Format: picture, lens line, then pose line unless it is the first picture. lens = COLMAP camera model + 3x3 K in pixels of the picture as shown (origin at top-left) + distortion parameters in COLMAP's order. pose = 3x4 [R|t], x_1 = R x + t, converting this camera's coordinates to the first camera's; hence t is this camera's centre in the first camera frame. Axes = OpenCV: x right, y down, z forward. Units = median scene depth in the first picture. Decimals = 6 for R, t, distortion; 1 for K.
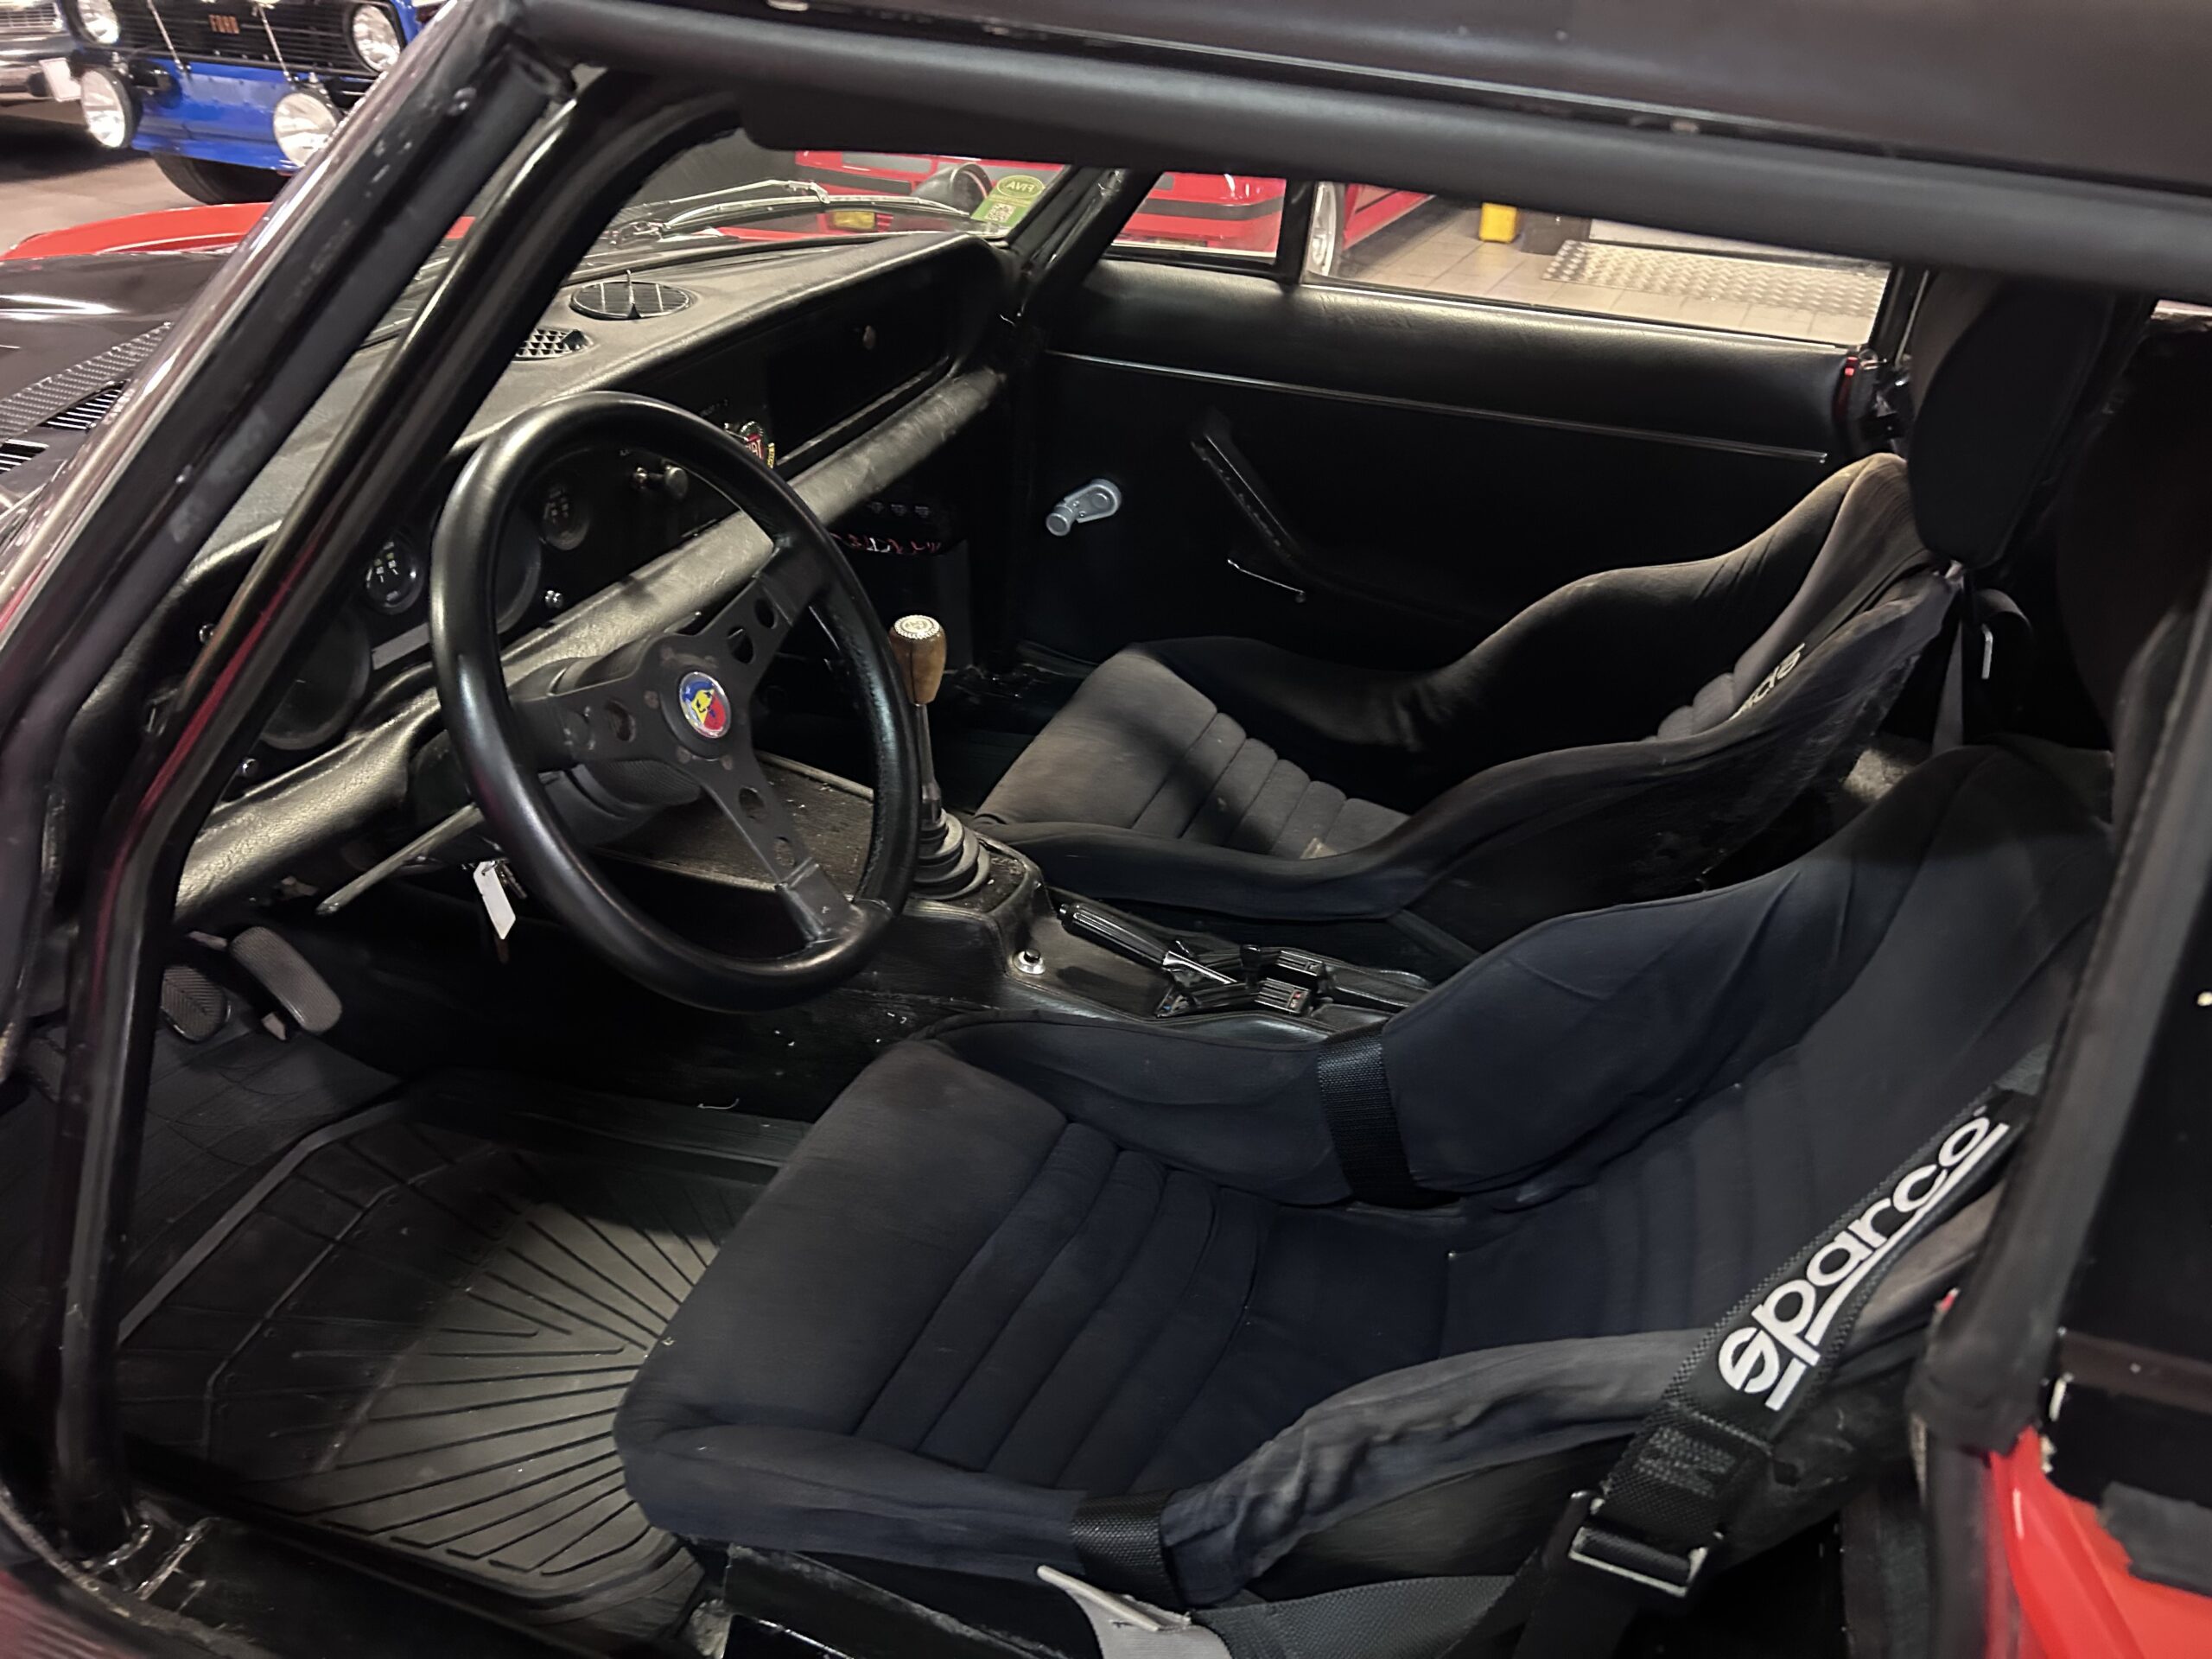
lens RADIAL K [[1660.3, 0, 1120.5], [0, 1660.3, 830.3], [0, 0, 1]] dist [0.068232, -0.079224]
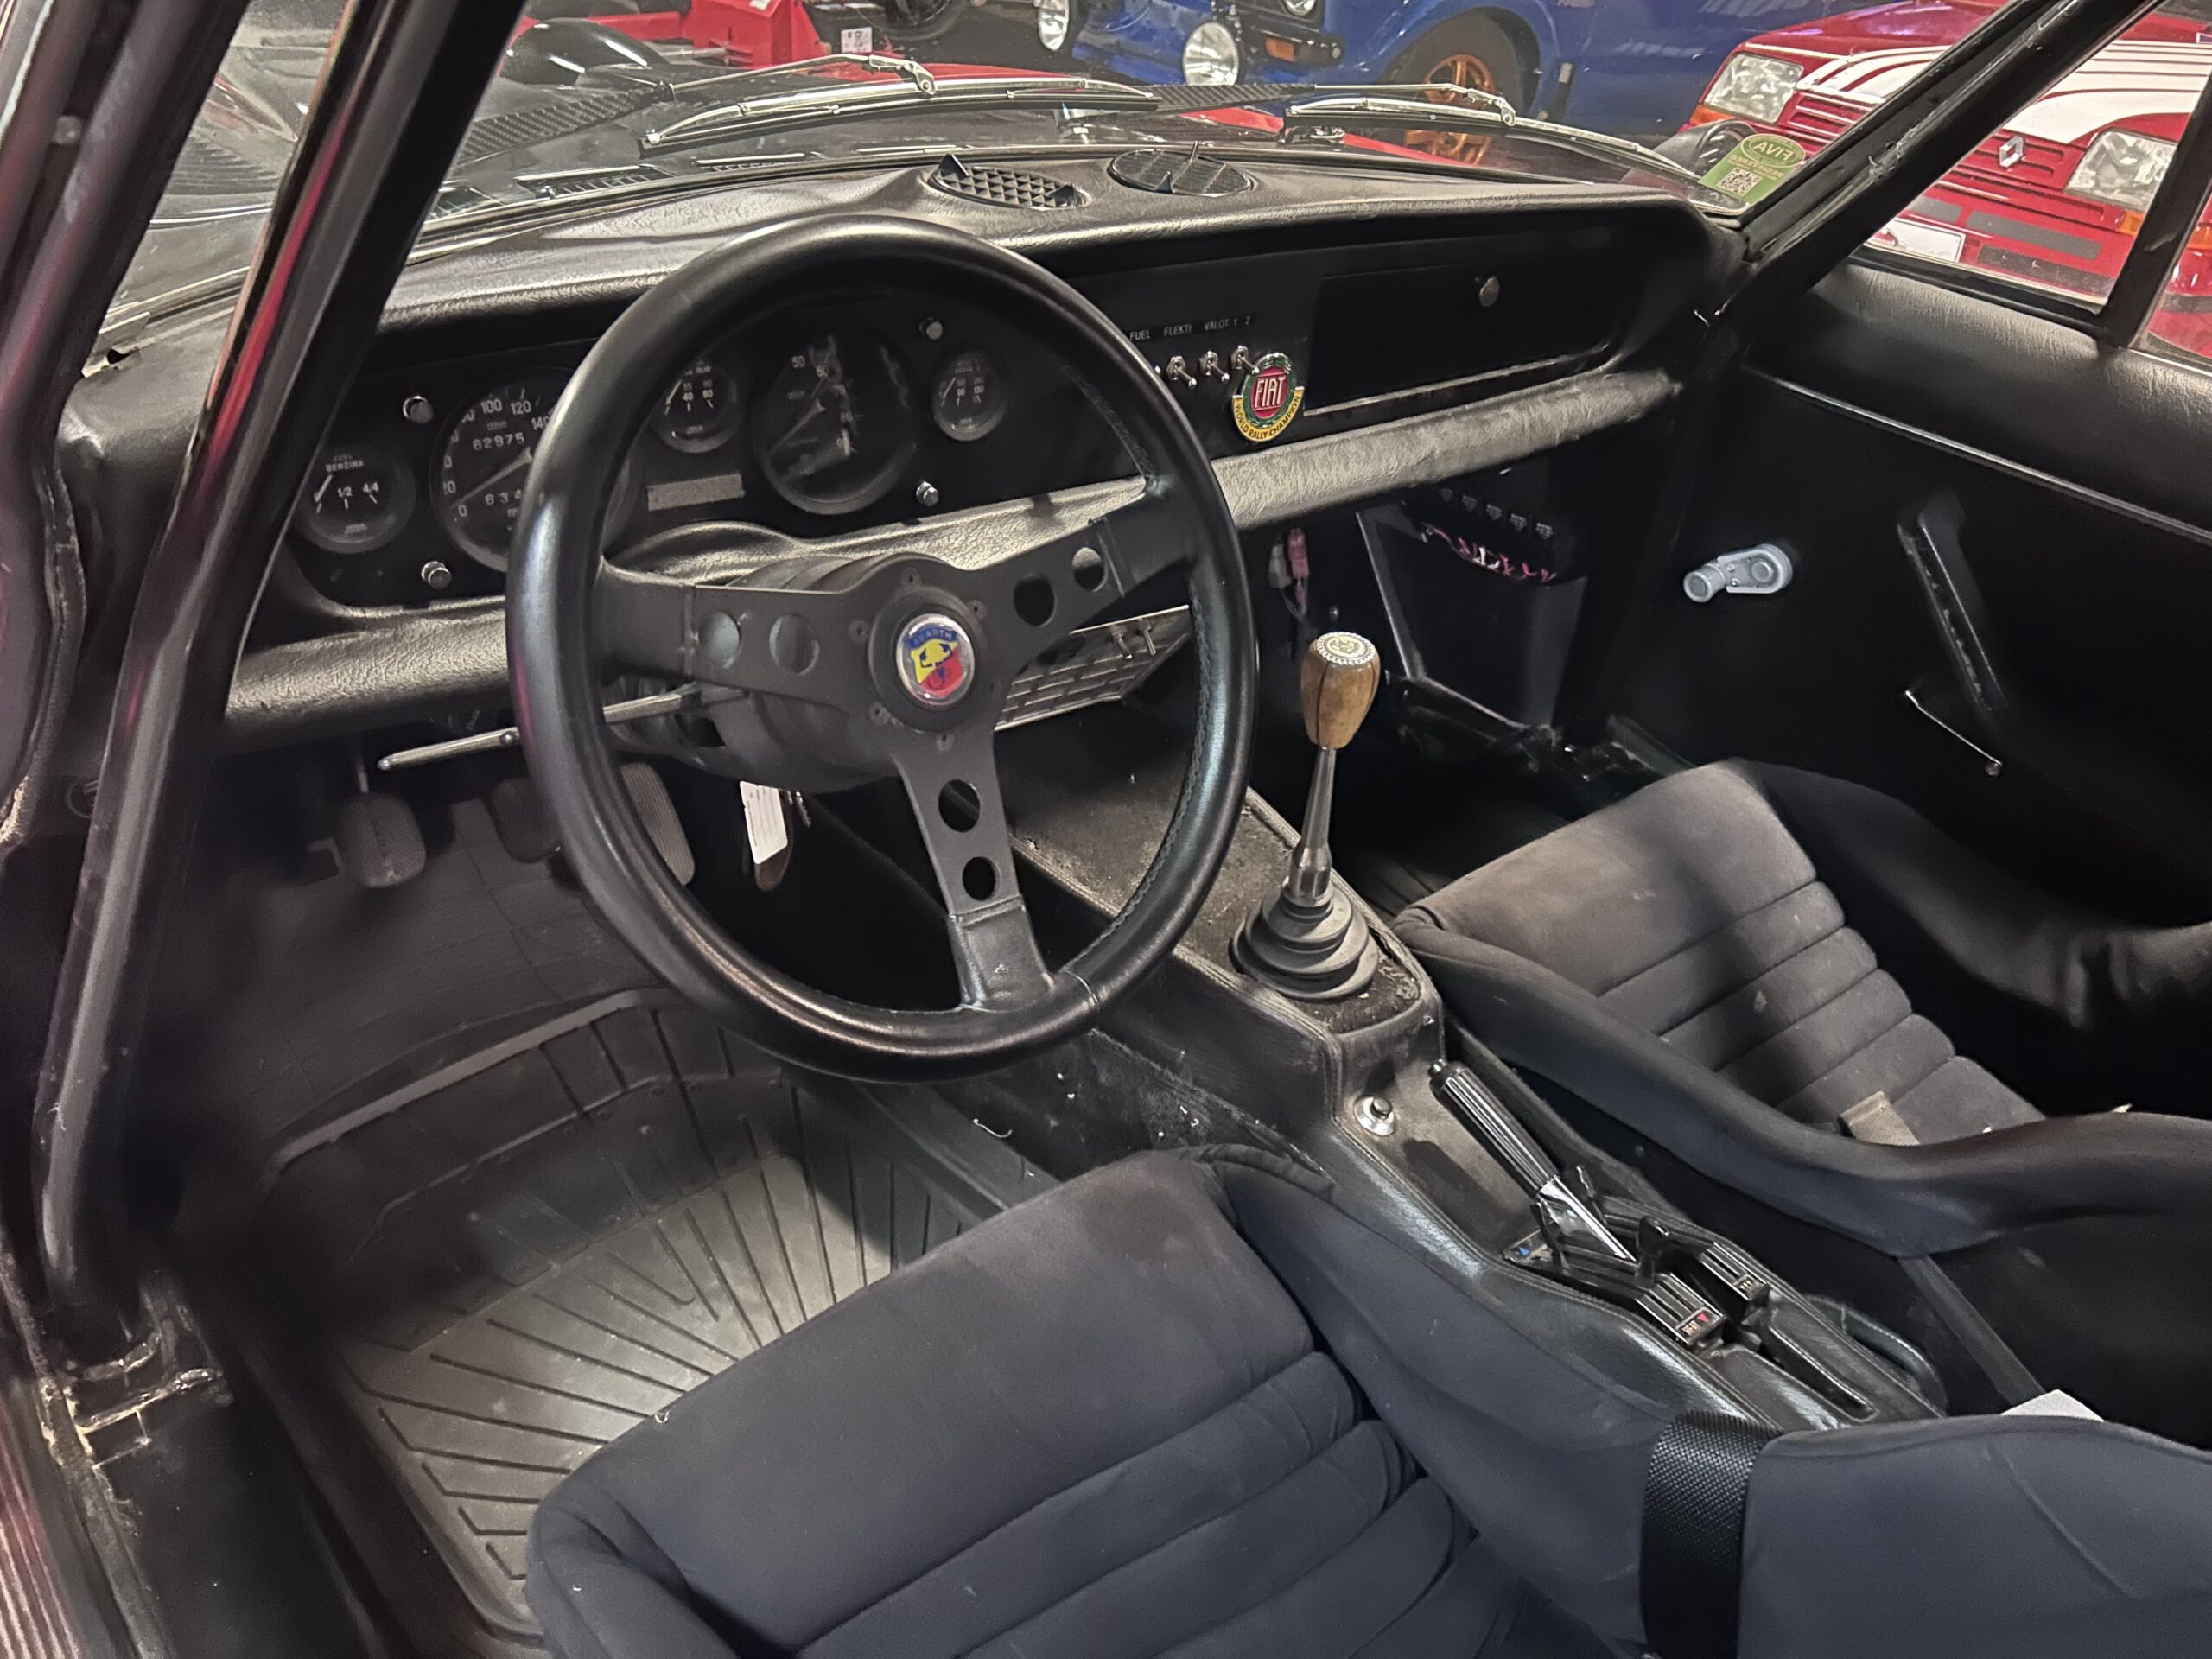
lens RADIAL K [[1660.3, 0, 1120.5], [0, 1660.3, 830.3], [0, 0, 1]] dist [0.068232, -0.079224]
pose [[0.867418, 0.319528, -0.381429, 0.087938], [-0.320355, 0.945183, 0.063265, -0.050819], [0.380735, 0.067315, 0.922231, 0.232356]]
